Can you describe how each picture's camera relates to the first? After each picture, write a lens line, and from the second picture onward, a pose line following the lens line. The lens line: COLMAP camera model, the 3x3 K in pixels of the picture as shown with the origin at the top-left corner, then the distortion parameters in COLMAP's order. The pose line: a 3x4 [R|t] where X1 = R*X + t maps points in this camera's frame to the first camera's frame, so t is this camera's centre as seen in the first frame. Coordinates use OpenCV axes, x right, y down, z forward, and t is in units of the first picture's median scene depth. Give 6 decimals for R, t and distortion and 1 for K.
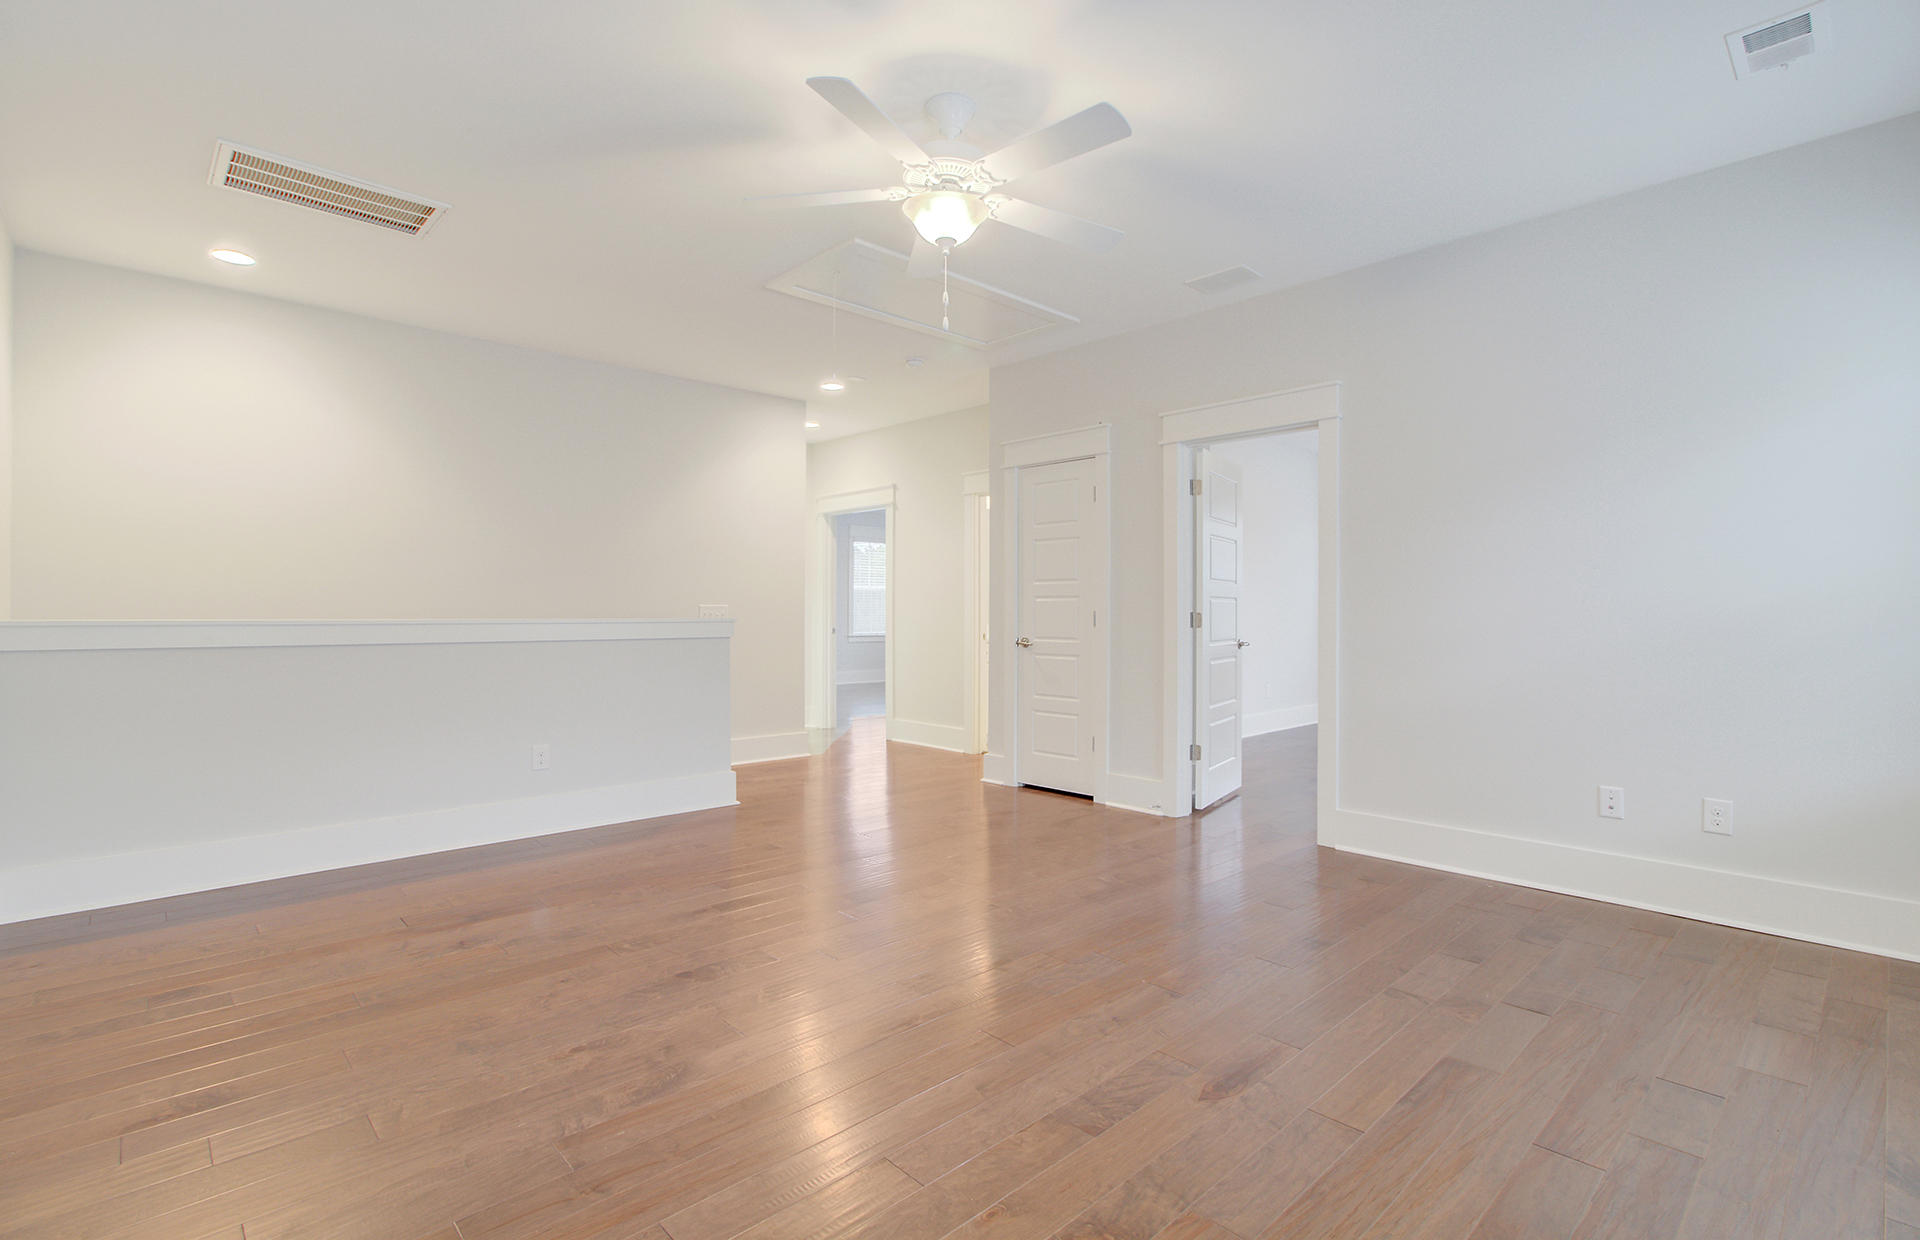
lens RADIAL K [[889.1, 0, 964.6], [0, 889.1, 597.0], [0, 0, 1]] dist [-0.001162, 0.000950]
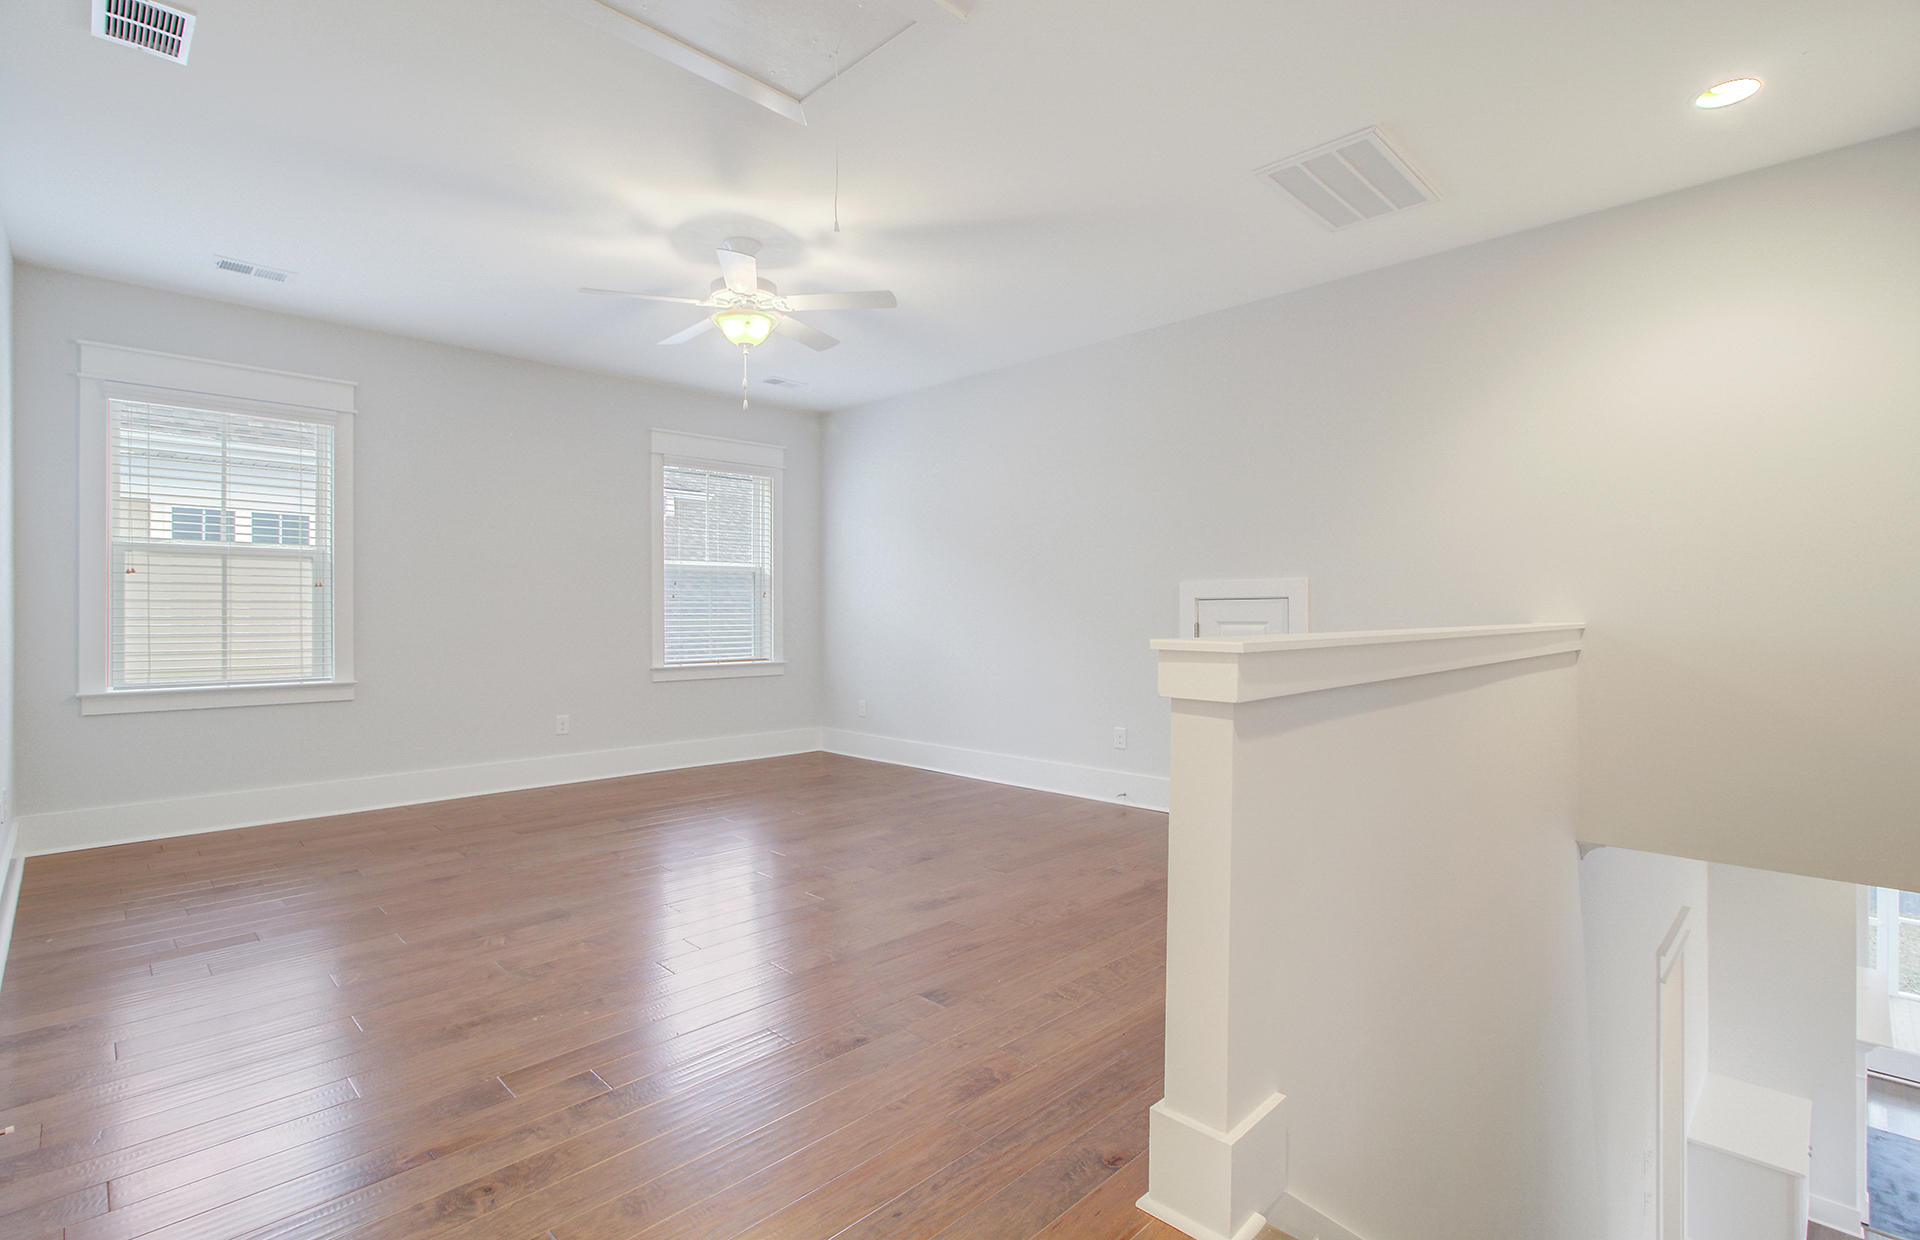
lens RADIAL K [[889.1, 0, 964.6], [0, 889.1, 597.0], [0, 0, 1]] dist [-0.001162, 0.000950]
pose [[-0.999714, -0.007087, -0.022822, -0.289956], [-0.006325, 0.999425, -0.033303, 0.031473], [0.023045, -0.033149, -0.999185, 2.158563]]
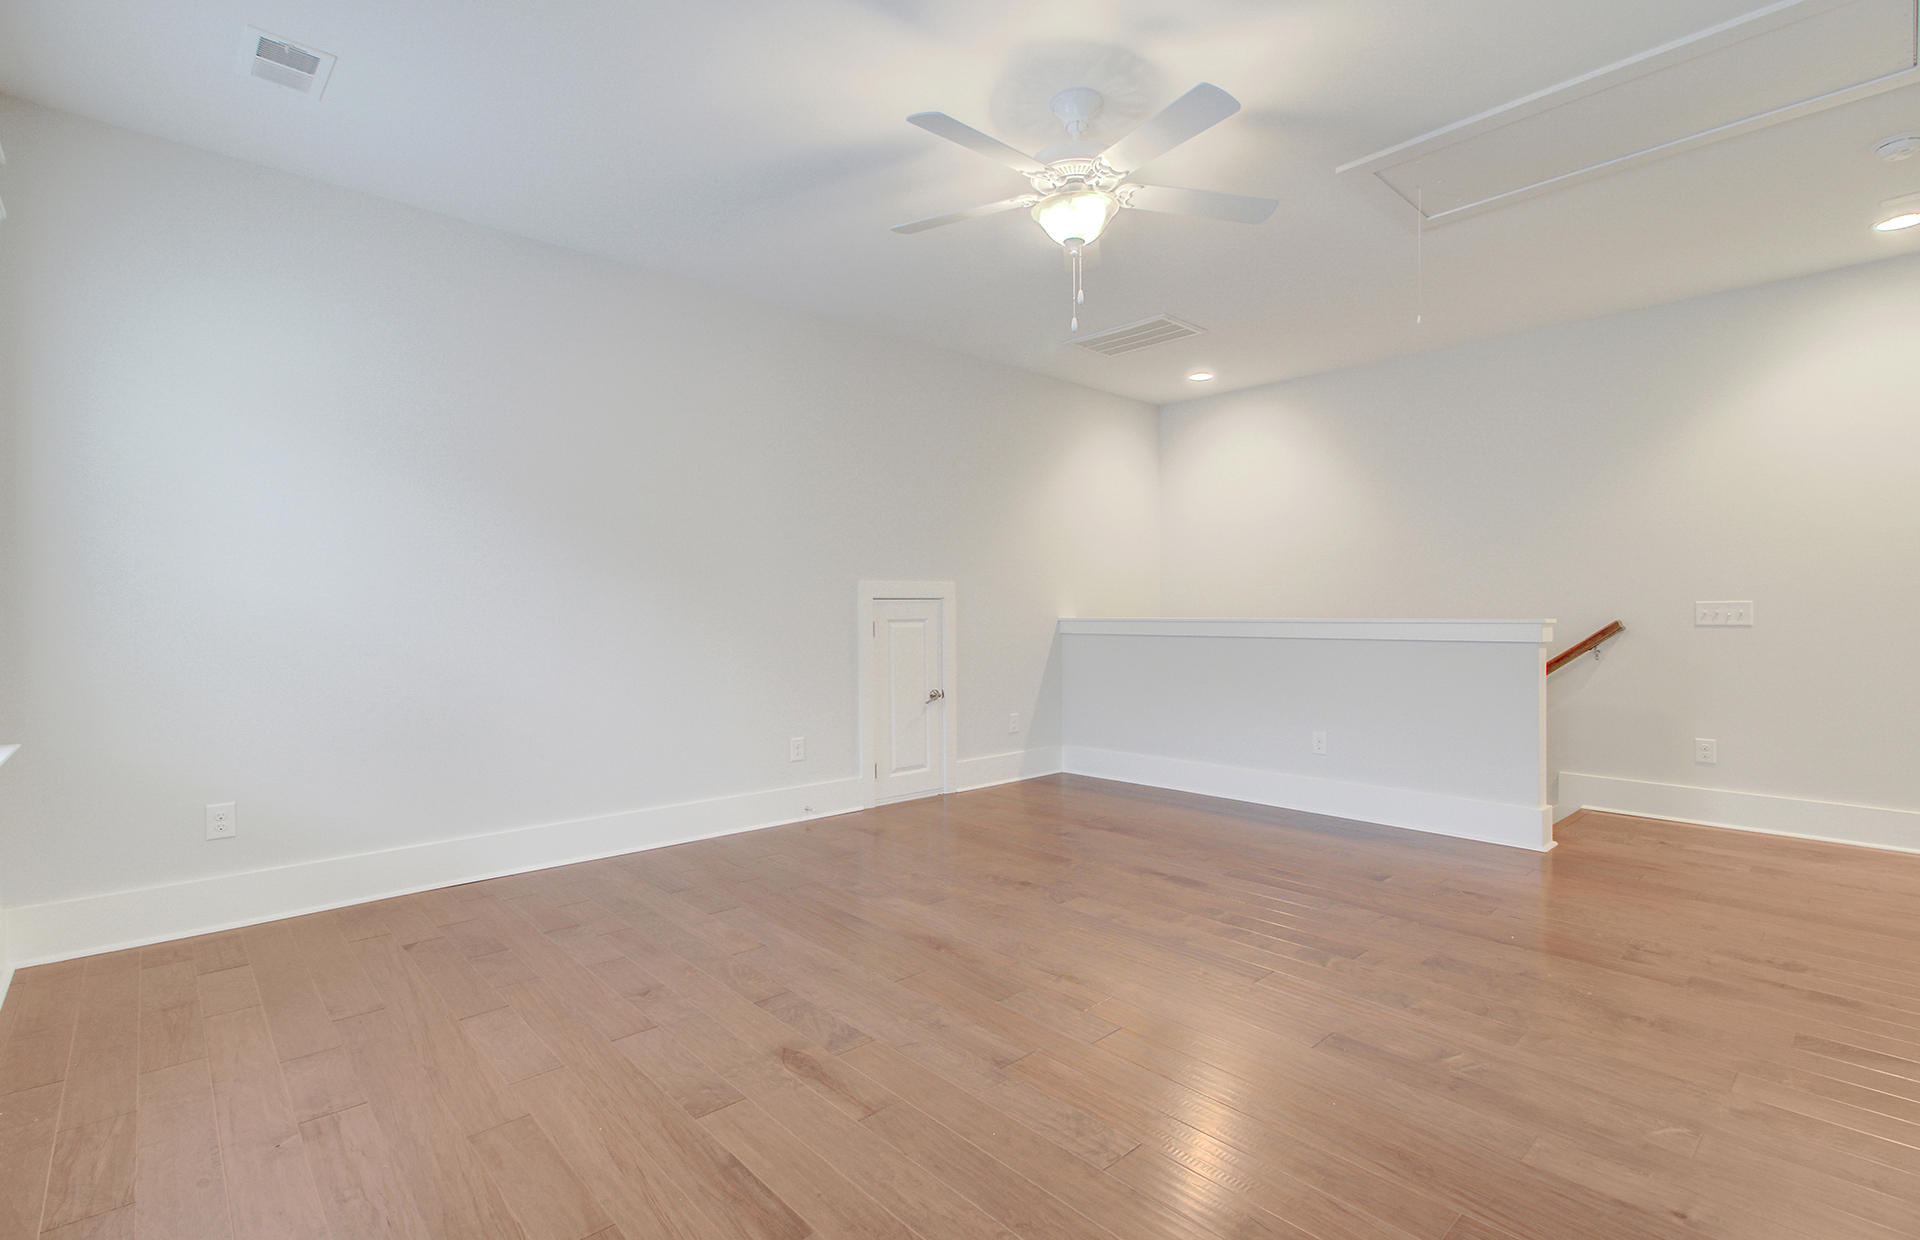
lens RADIAL K [[889.1, 0, 964.6], [0, 889.1, 597.0], [0, 0, 1]] dist [-0.001162, 0.000950]
pose [[-0.016291, -0.021731, -0.999631, 0.896661], [0.021319, 0.999529, -0.022077, 0.018279], [0.999640, -0.021671, -0.015820, 0.810873]]
